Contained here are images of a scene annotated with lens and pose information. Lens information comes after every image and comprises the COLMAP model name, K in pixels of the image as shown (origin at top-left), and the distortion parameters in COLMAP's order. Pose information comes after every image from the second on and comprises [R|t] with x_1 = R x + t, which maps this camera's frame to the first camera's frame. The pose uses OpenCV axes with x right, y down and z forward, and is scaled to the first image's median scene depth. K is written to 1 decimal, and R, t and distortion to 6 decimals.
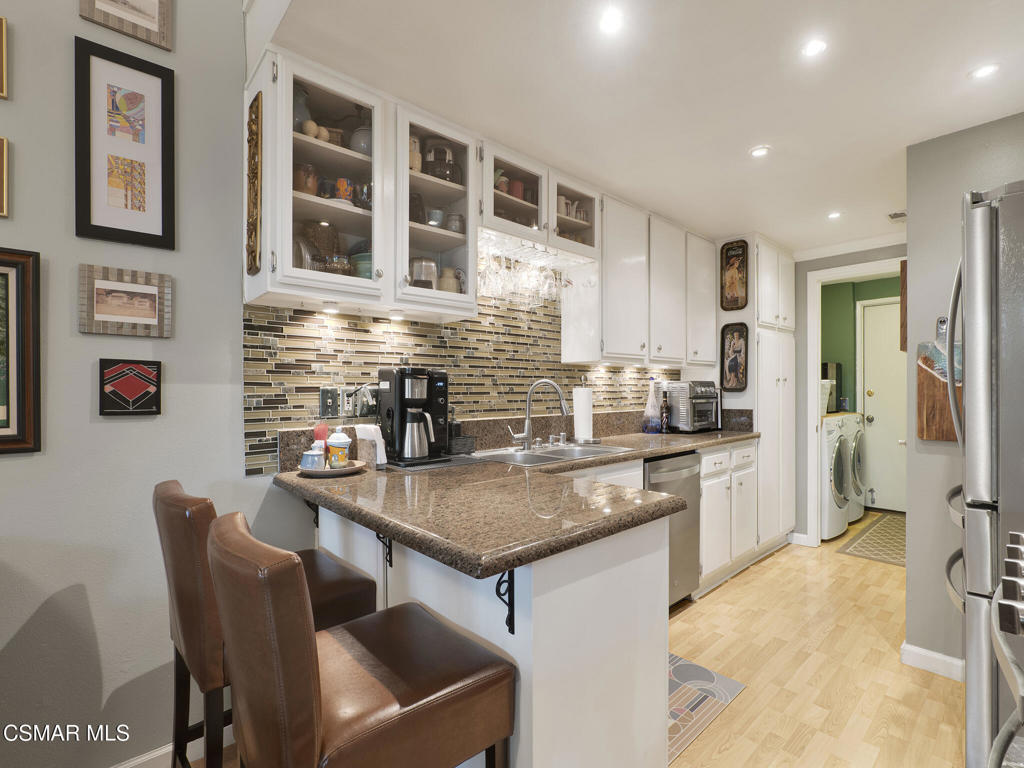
lens RADIAL K [[491.0, 0, 513.3], [0, 491.0, 391.1], [0, 0, 1]] dist [-0.019487, 0.000483]
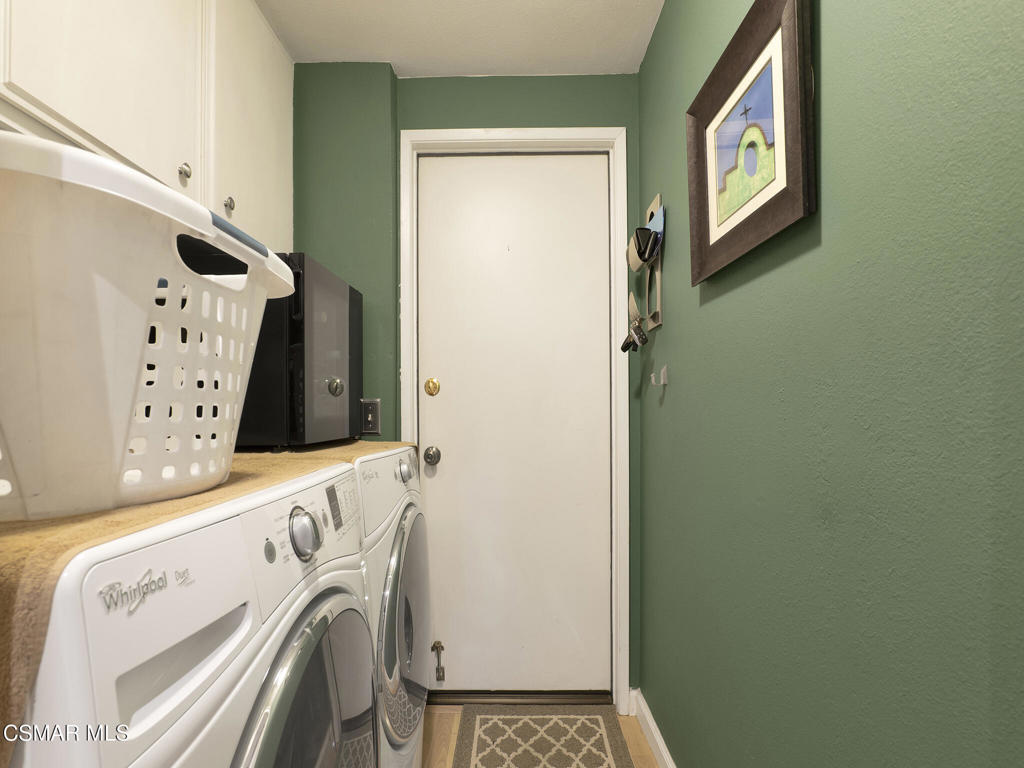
lens RADIAL K [[491.0, 0, 513.3], [0, 491.0, 391.1], [0, 0, 1]] dist [-0.019487, 0.000483]
pose [[0.670677, 0.029463, 0.741164, 0.497219], [0.014868, 0.998476, -0.053146, 0.028555], [-0.741600, 0.046663, 0.669217, 0.702030]]
